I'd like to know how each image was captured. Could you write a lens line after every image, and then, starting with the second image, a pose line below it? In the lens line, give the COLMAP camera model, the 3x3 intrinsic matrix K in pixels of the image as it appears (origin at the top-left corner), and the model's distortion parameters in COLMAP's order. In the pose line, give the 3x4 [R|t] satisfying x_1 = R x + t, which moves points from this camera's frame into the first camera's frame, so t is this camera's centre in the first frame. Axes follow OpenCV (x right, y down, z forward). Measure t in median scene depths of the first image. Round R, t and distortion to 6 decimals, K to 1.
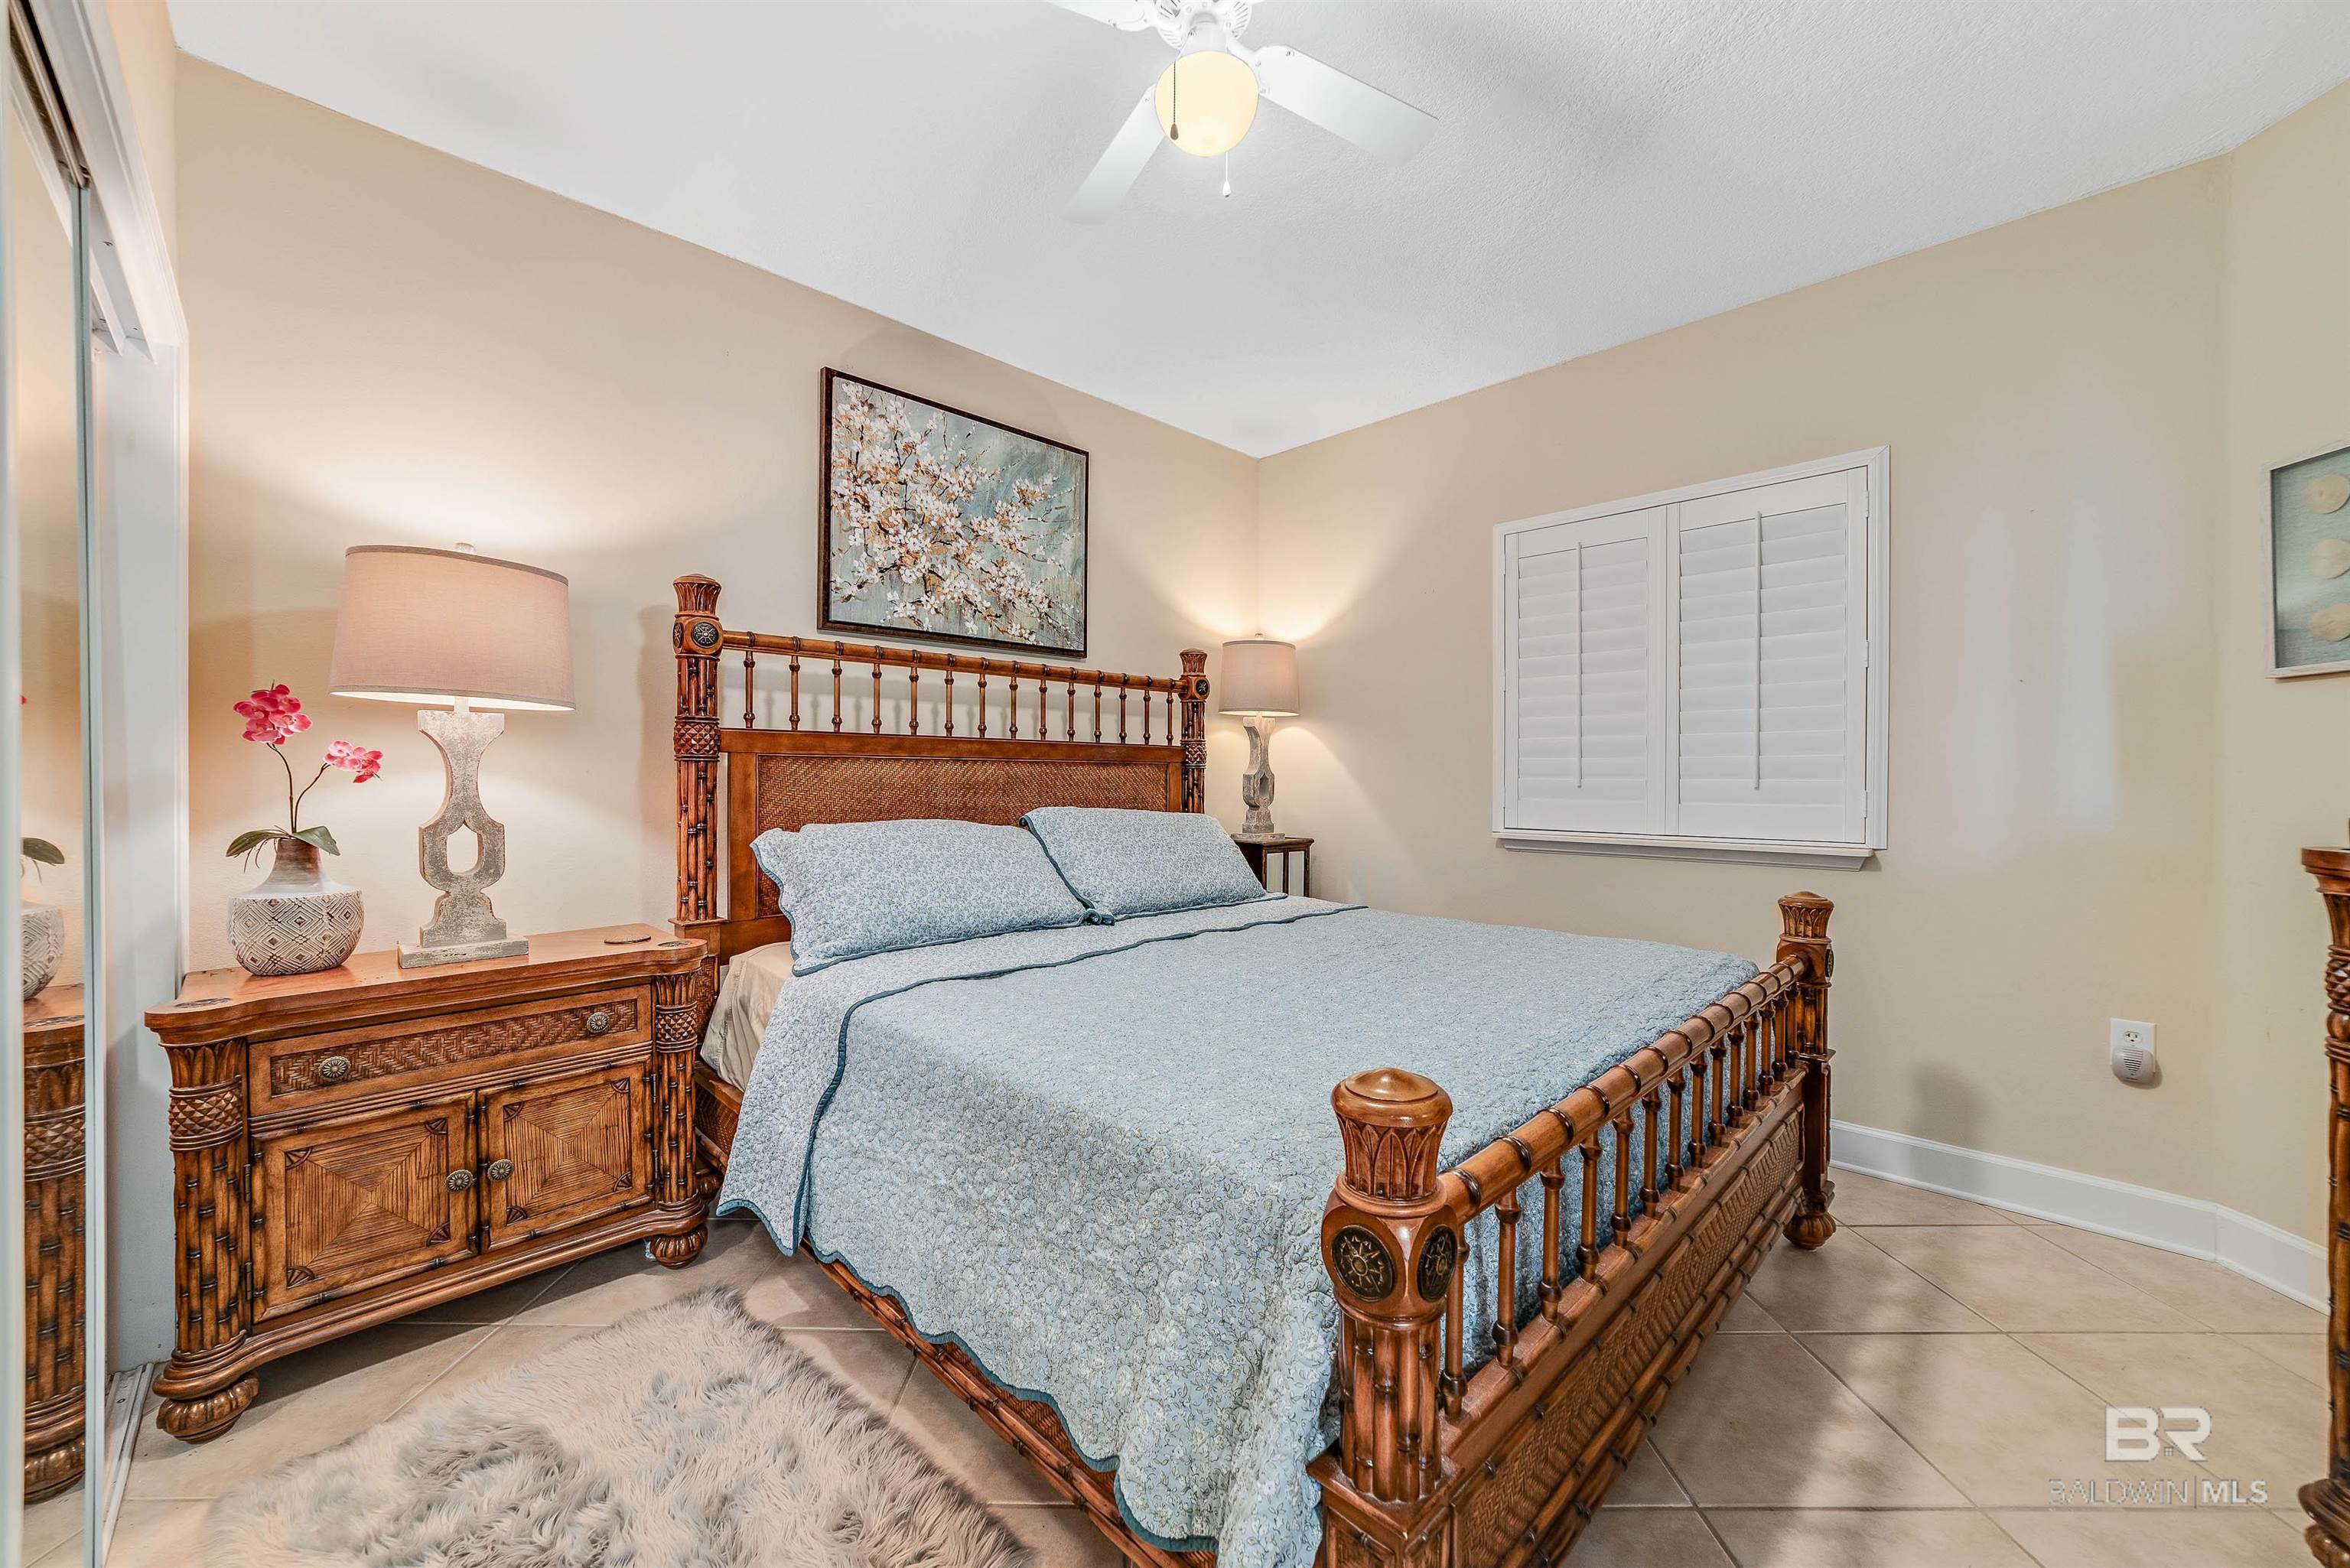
lens RADIAL K [[907.0, 0, 1173.7], [0, 907.0, 781.1], [0, 0, 1]] dist [-0.015282, 0.005044]
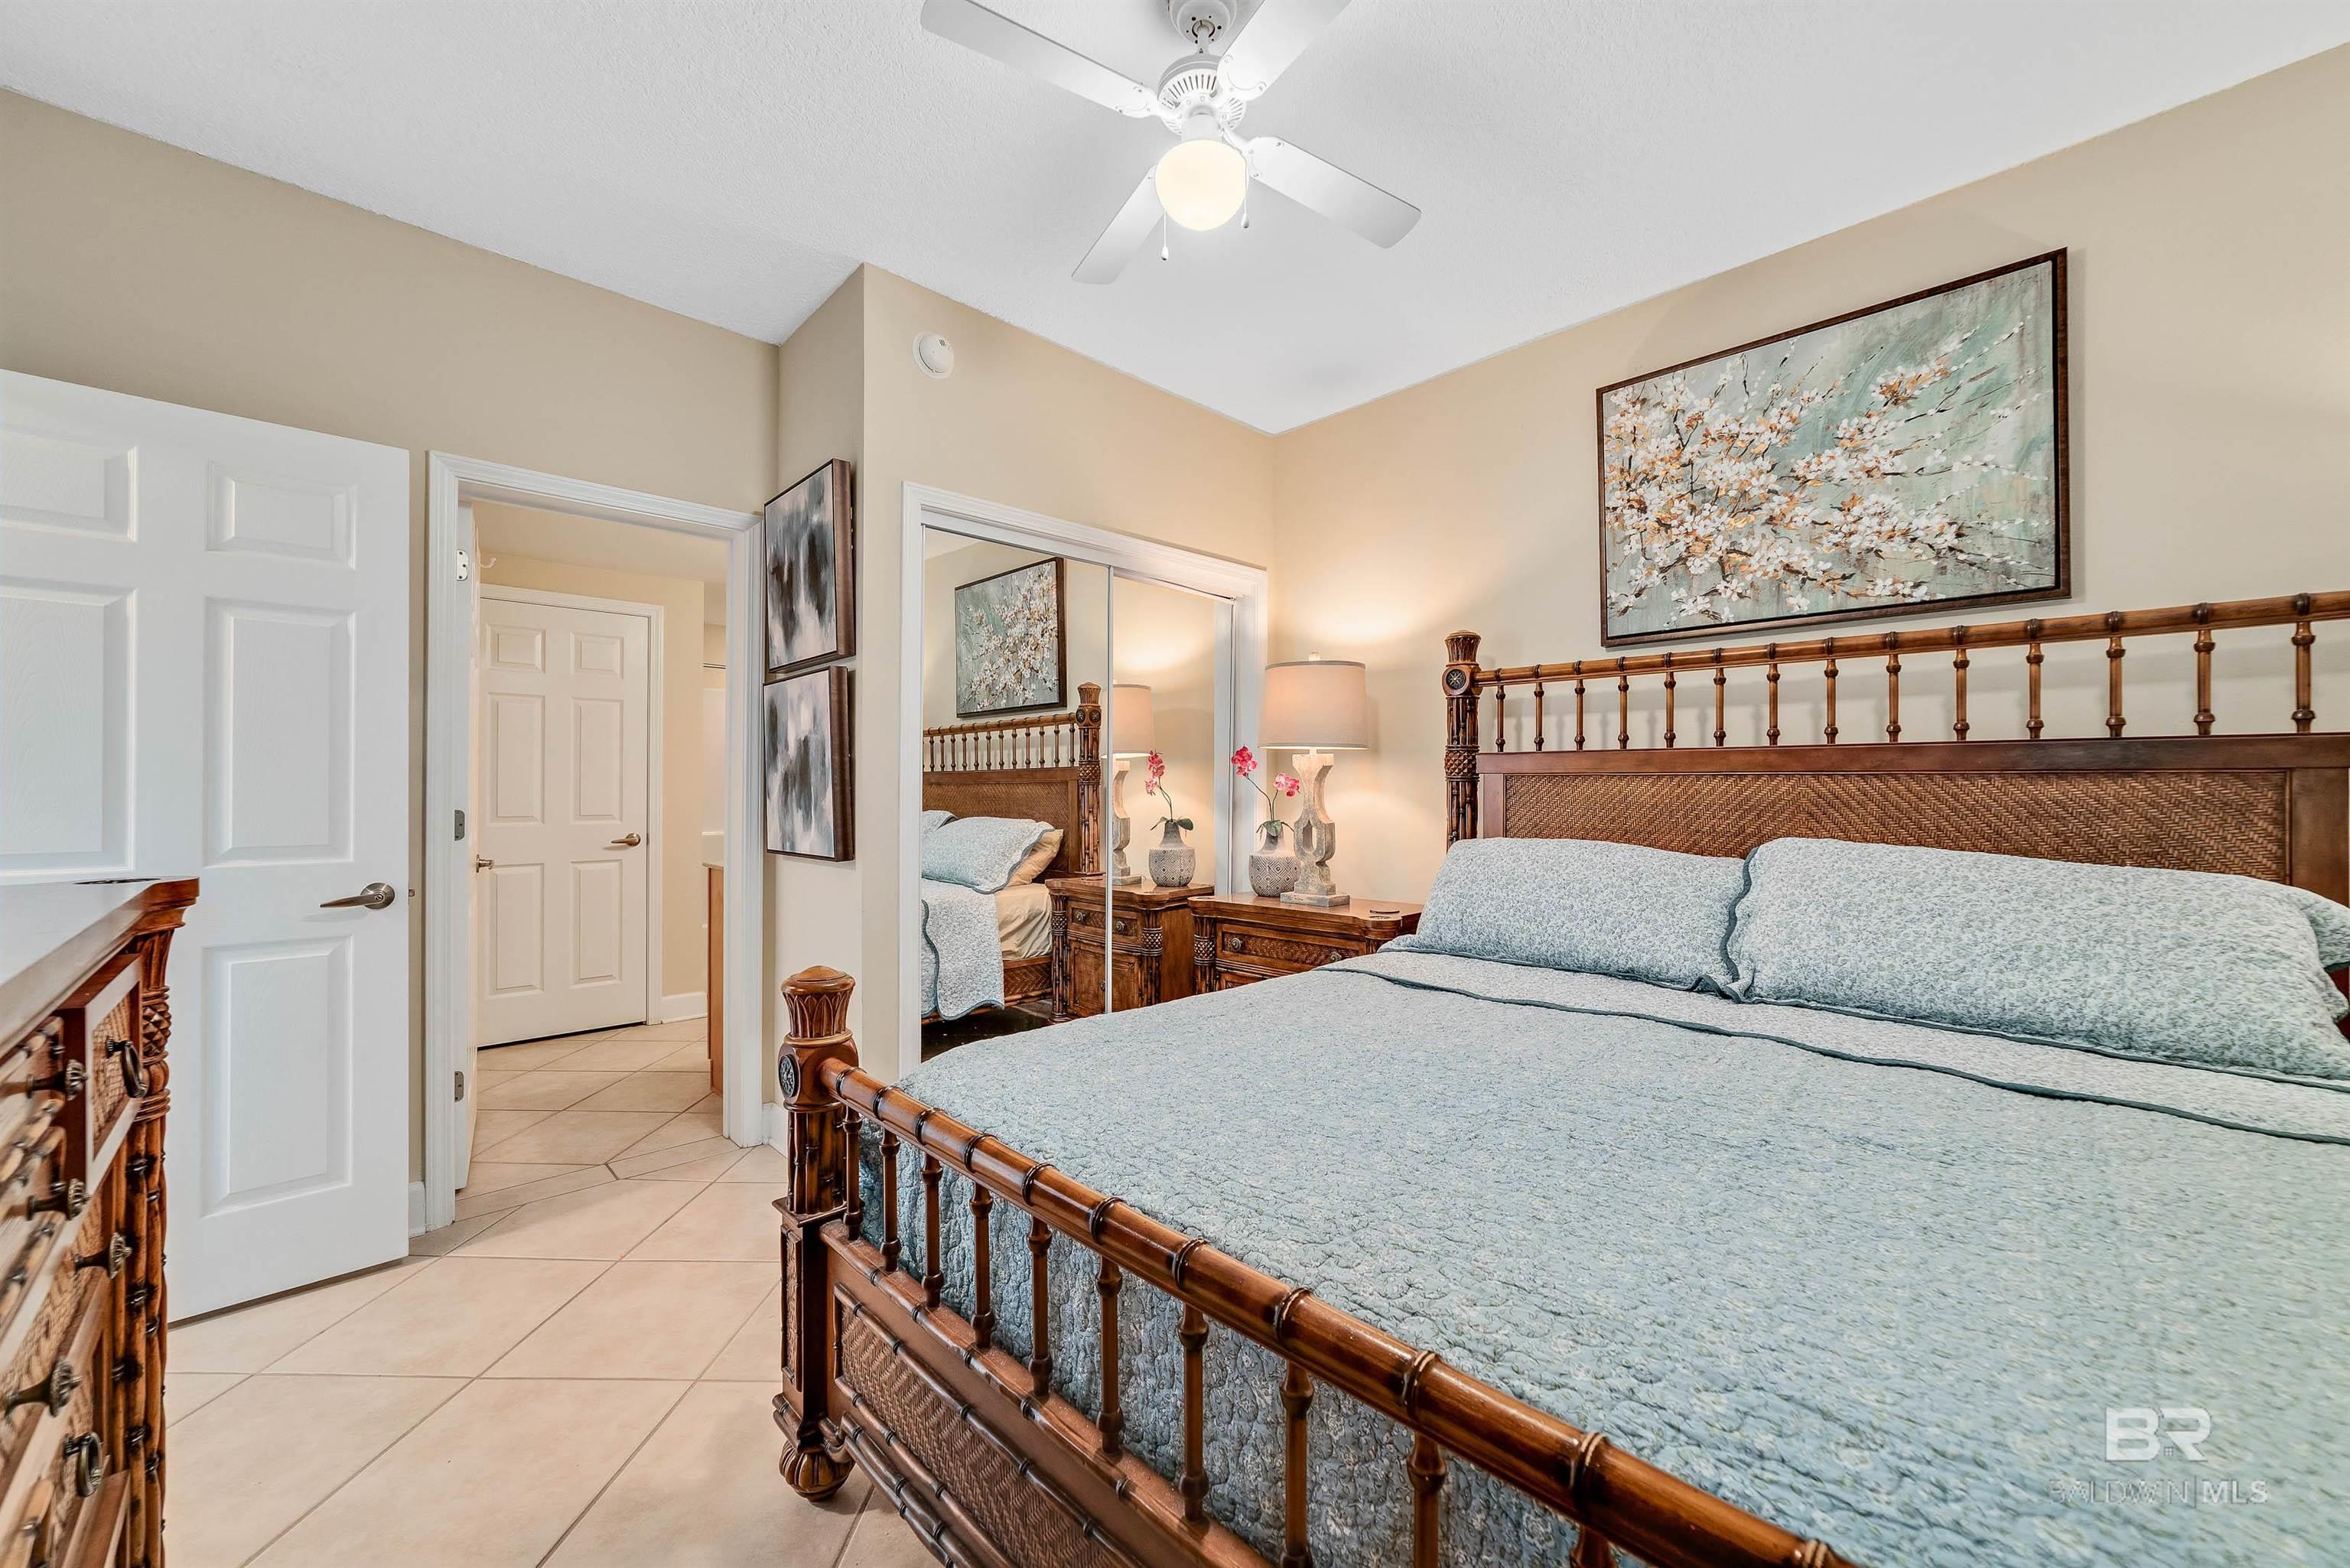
lens RADIAL K [[907.0, 0, 1176.2], [0, 907.0, 784.9], [0, 0, 1]] dist [-0.015282, 0.005044]
pose [[-0.007645, -0.011867, -0.999900, 0.584634], [-0.013246, 0.999843, -0.011765, 0.001641], [0.999883, 0.013154, -0.007801, 0.511264]]
